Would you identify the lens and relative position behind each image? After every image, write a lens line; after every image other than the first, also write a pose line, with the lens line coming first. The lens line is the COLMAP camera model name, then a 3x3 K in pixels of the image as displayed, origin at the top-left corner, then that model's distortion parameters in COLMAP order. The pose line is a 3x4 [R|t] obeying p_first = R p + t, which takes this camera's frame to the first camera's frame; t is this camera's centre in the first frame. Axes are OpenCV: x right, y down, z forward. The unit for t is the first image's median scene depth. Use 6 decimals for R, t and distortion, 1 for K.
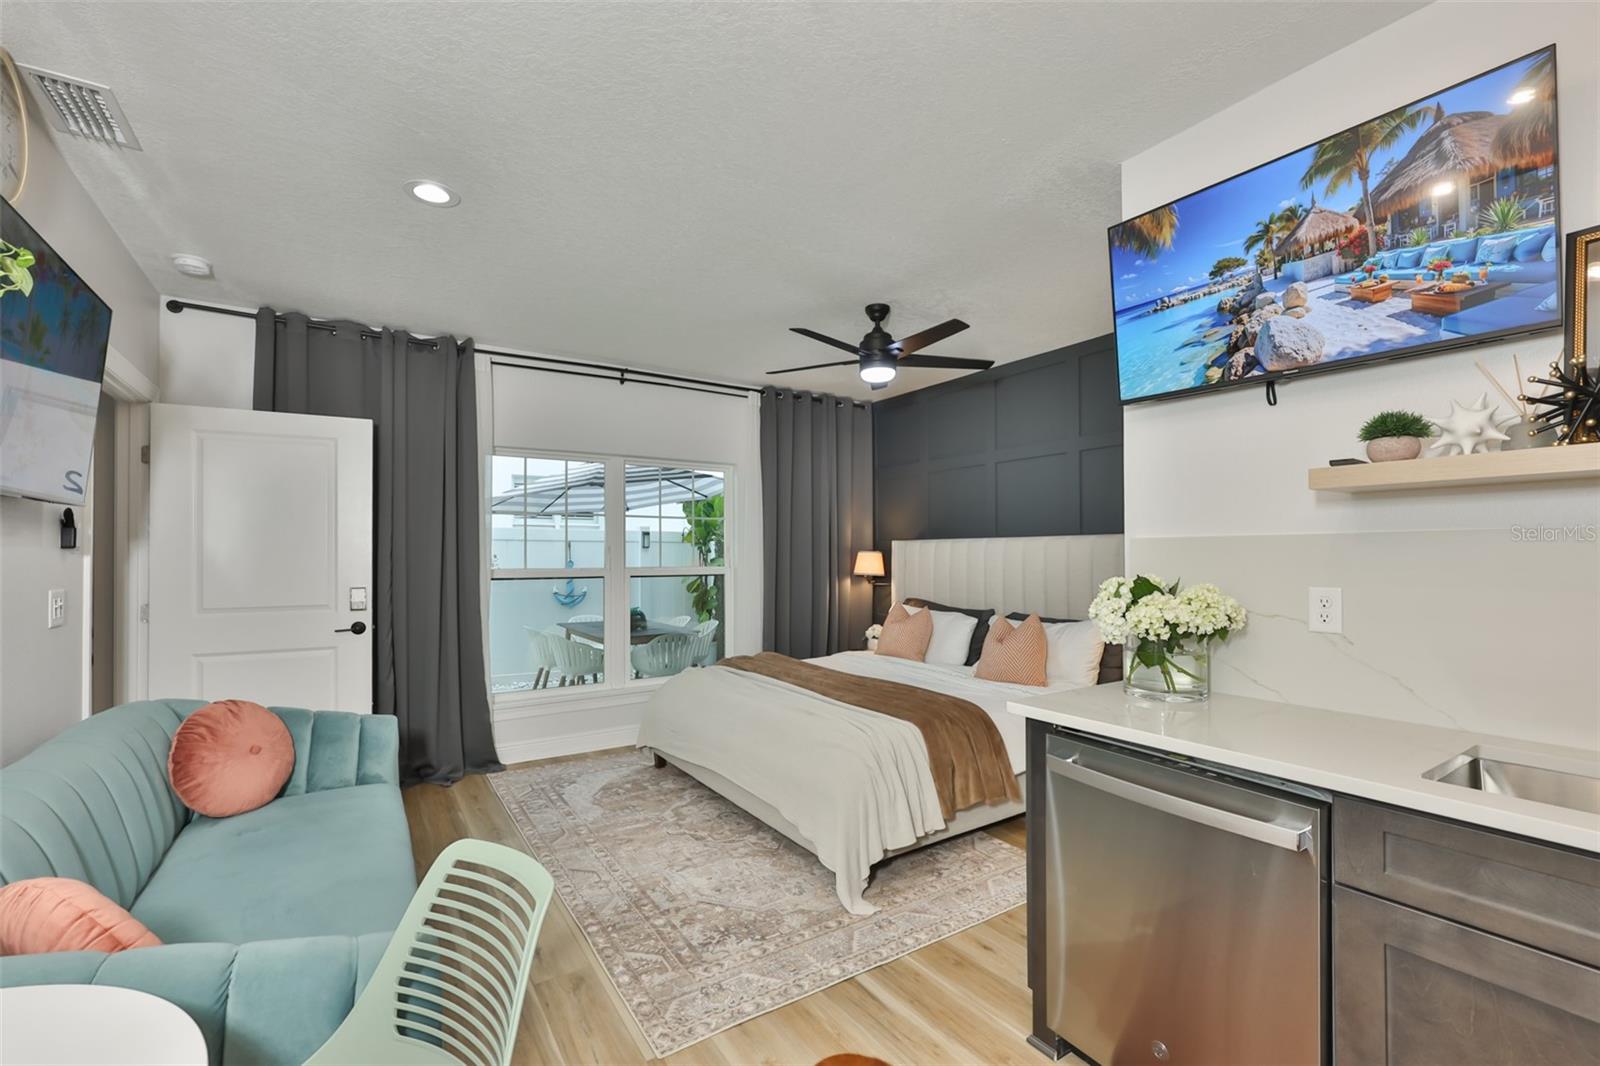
lens RADIAL K [[692.3, 0, 798.9], [0, 692.3, 546.6], [0, 0, 1]] dist [-0.001382, -0.000146]
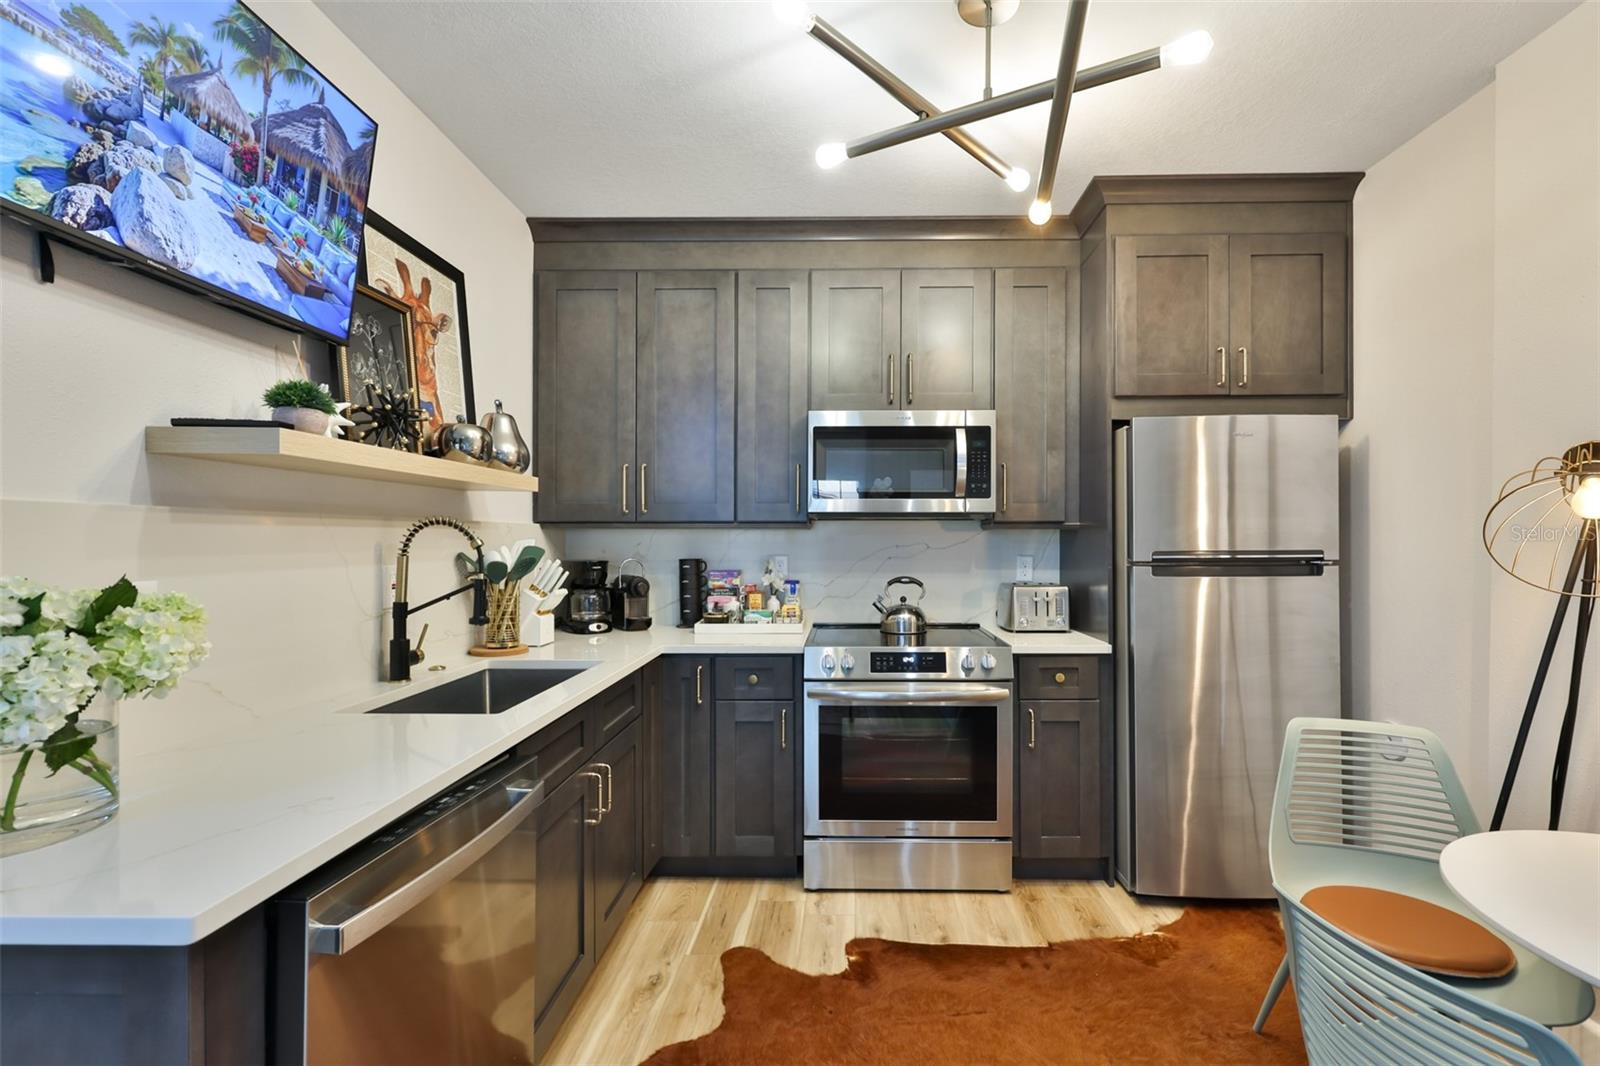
lens RADIAL K [[695.9, 0, 831.7], [0, 695.9, 536.3], [0, 0, 1]] dist [-0.001116, -0.000443]
pose [[-0.824356, 0.002795, 0.566064, -0.208420], [-0.005629, 0.999898, -0.013135, 0.016673], [-0.566043, -0.014014, -0.824256, 1.142441]]
